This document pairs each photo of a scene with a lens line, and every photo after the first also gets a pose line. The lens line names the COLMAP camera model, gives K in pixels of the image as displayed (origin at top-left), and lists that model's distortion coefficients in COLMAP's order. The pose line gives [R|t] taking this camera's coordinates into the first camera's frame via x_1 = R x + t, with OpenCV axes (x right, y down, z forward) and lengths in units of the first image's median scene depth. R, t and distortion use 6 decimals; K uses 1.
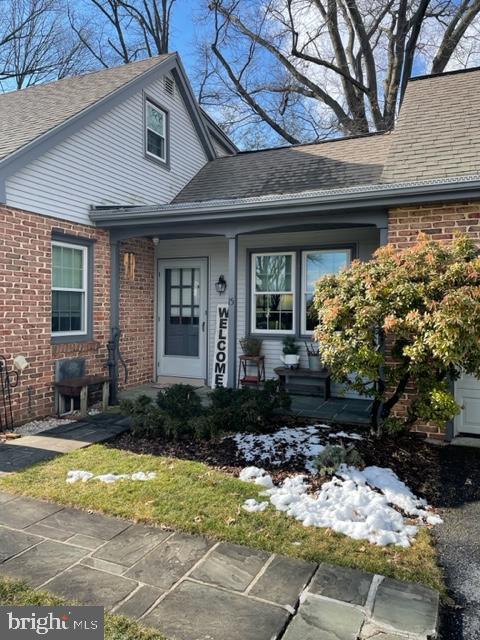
lens RADIAL K [[480.7, 0, 243.5], [0, 480.7, 317.1], [0, 0, 1]] dist [0.072943, -0.005179]
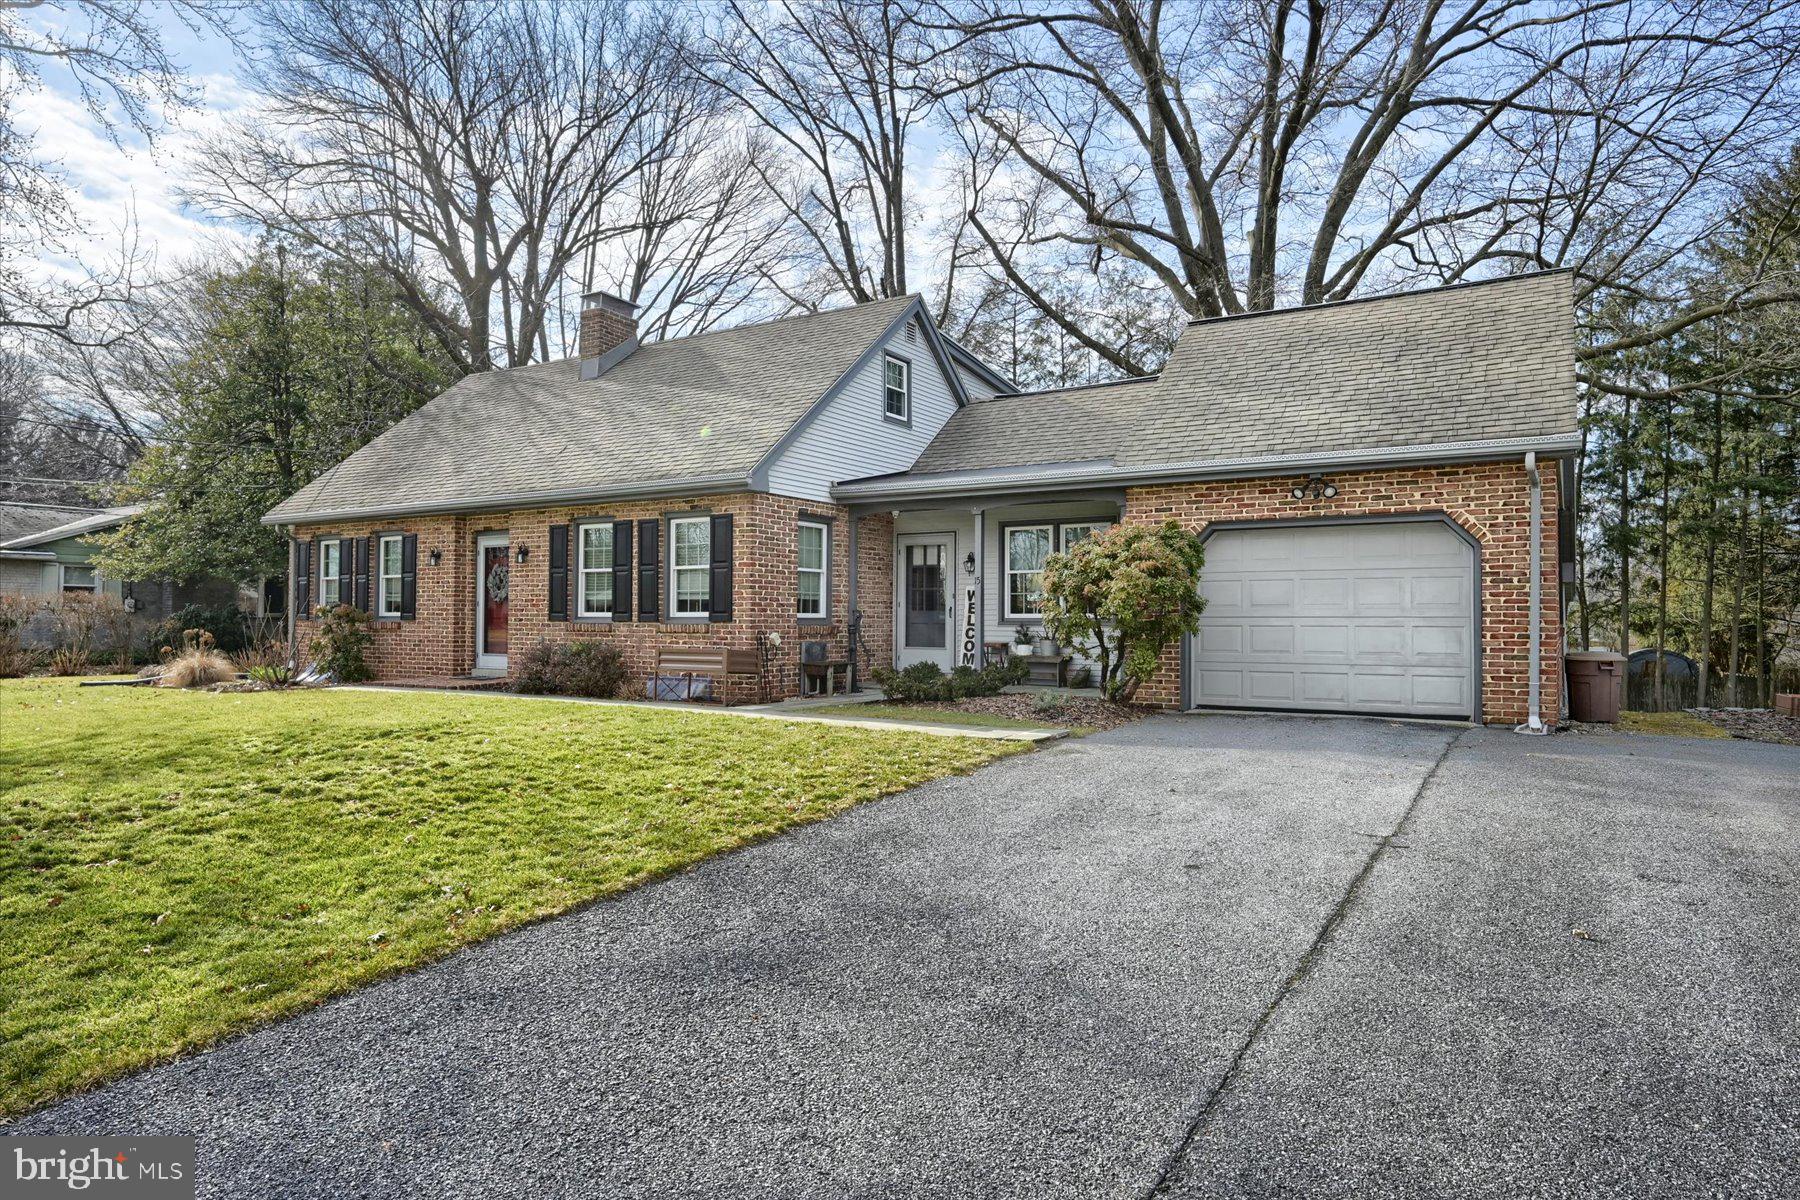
lens RADIAL K [[1064.4, 0, 900.0], [0, 1064.4, 600.0], [0, 0, 1]] dist [0.001229, 0.000359]
pose [[0.989489, -0.006216, -0.144474, 0.116856], [0.000705, 0.999271, -0.038163, 0.079818], [0.144606, 0.037660, 0.988772, -1.019458]]
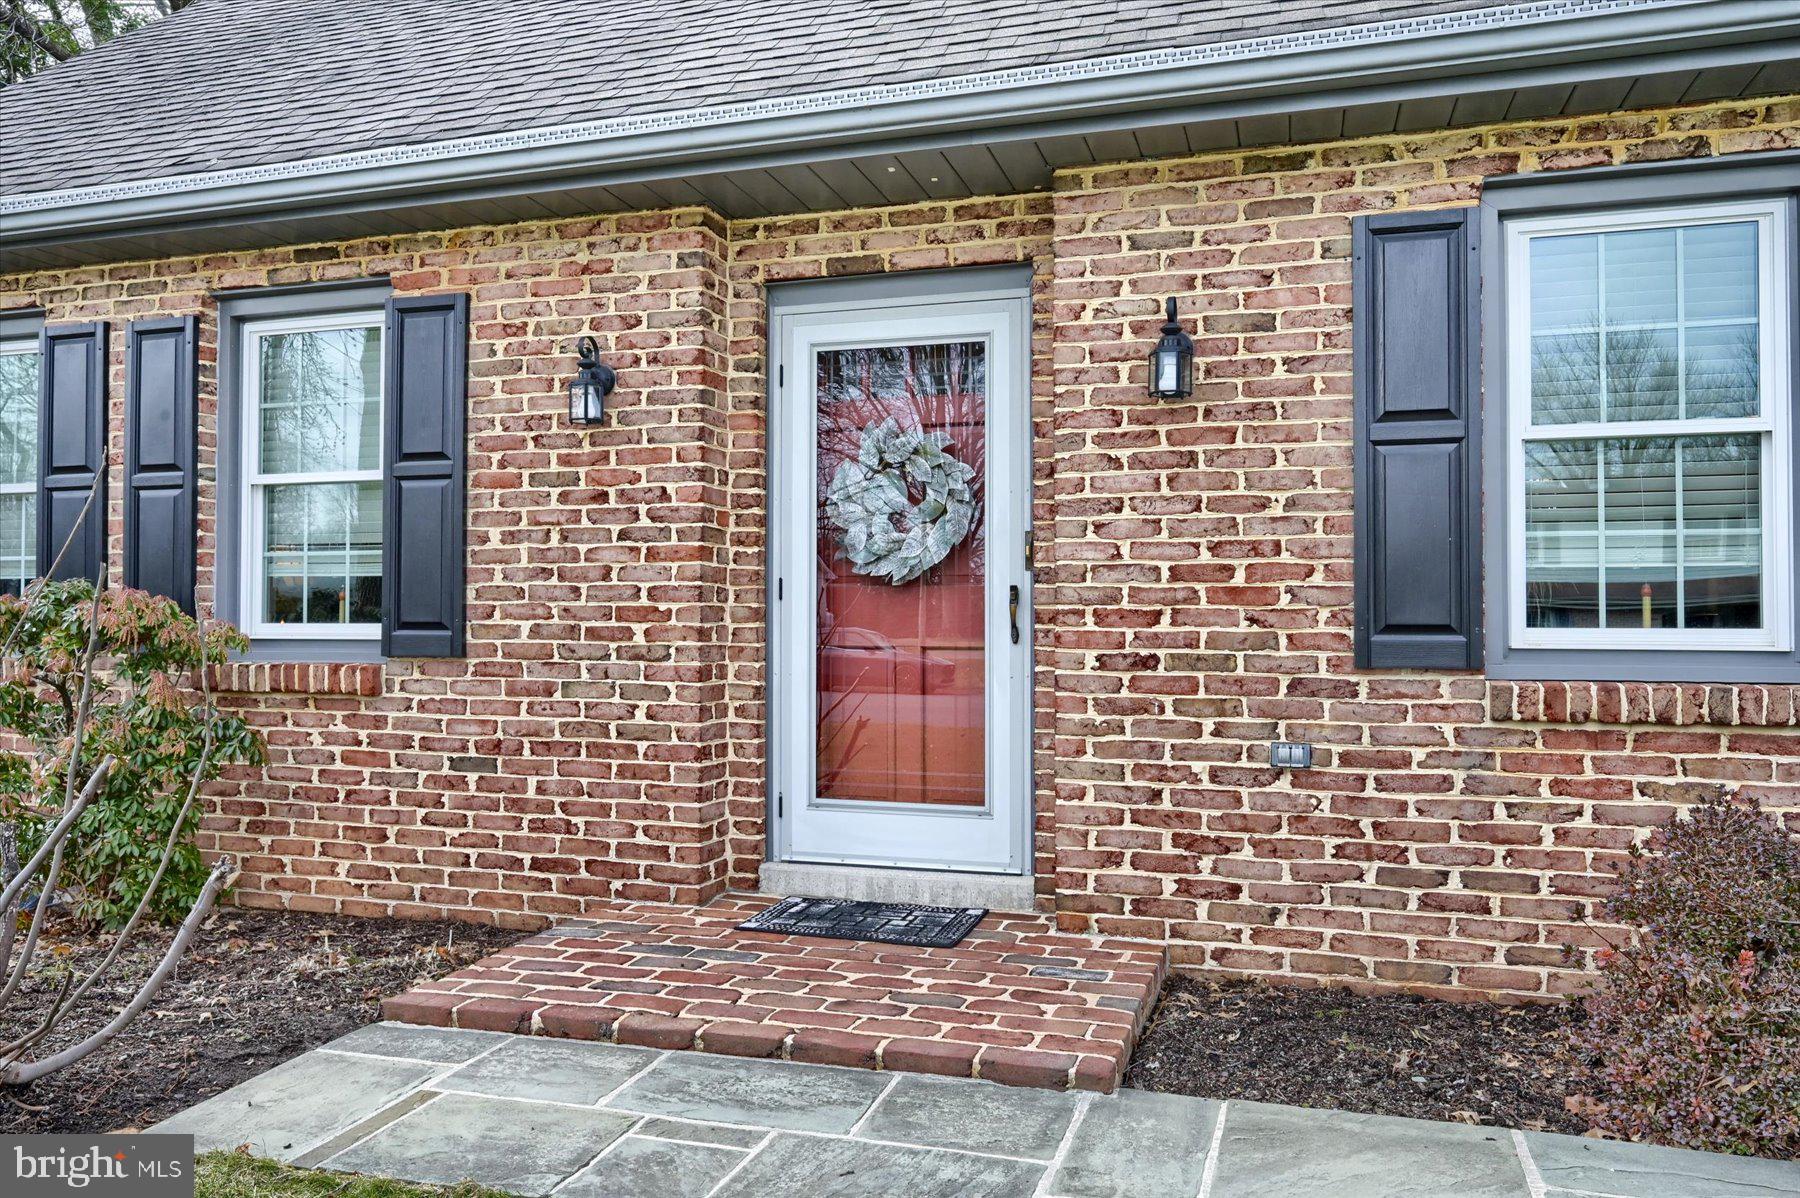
lens RADIAL K [[1354.4, 0, 900.0], [0, 1354.4, 599.0], [0, 0, 1]] dist [-0.002847, 0.001327]
pose [[0.994986, 0.000222, 0.100014, -1.125486], [0.004046, 0.999090, -0.042471, 0.033843], [-0.099932, 0.042663, 0.994079, 0.428715]]
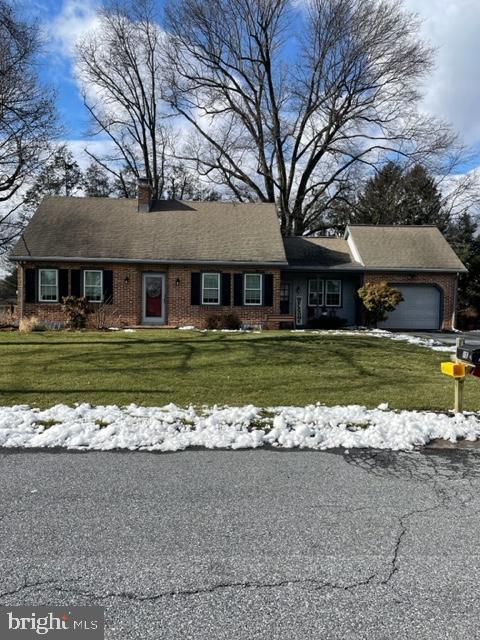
lens RADIAL K [[480.7, 0, 243.5], [0, 480.7, 317.1], [0, 0, 1]] dist [0.072943, -0.005179]
pose [[0.892238, -0.003745, 0.451549, -1.858094], [-0.000314, 0.999960, 0.008914, 0.082589], [-0.451565, -0.008096, 0.892202, -1.631160]]
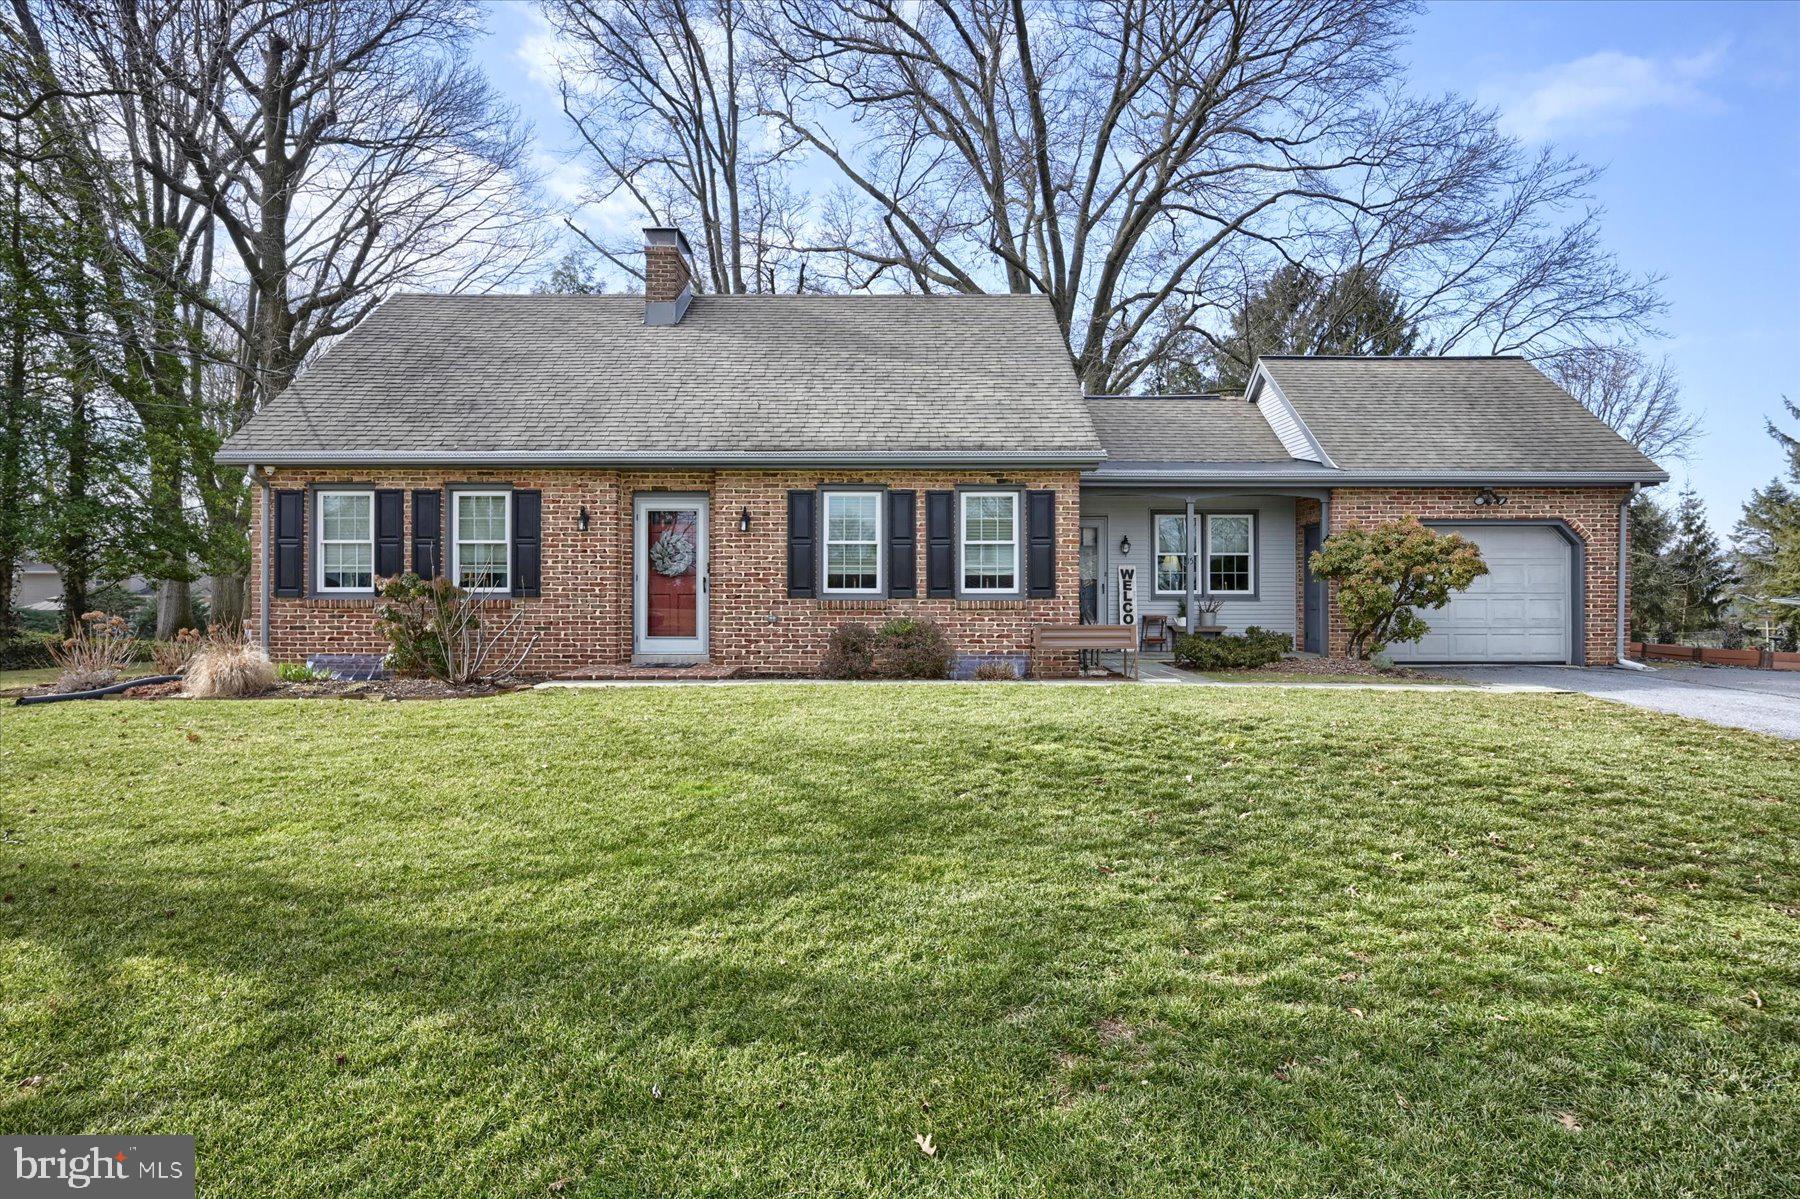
lens RADIAL K [[933.8, 0, 899.5], [0, 933.8, 592.7], [0, 0, 1]] dist [-0.000238, 0.001847]
pose [[0.919330, -0.004232, 0.393464, -1.346787], [0.012633, 0.999744, -0.018764, 0.064487], [-0.393284, 0.022221, 0.919149, -0.622276]]
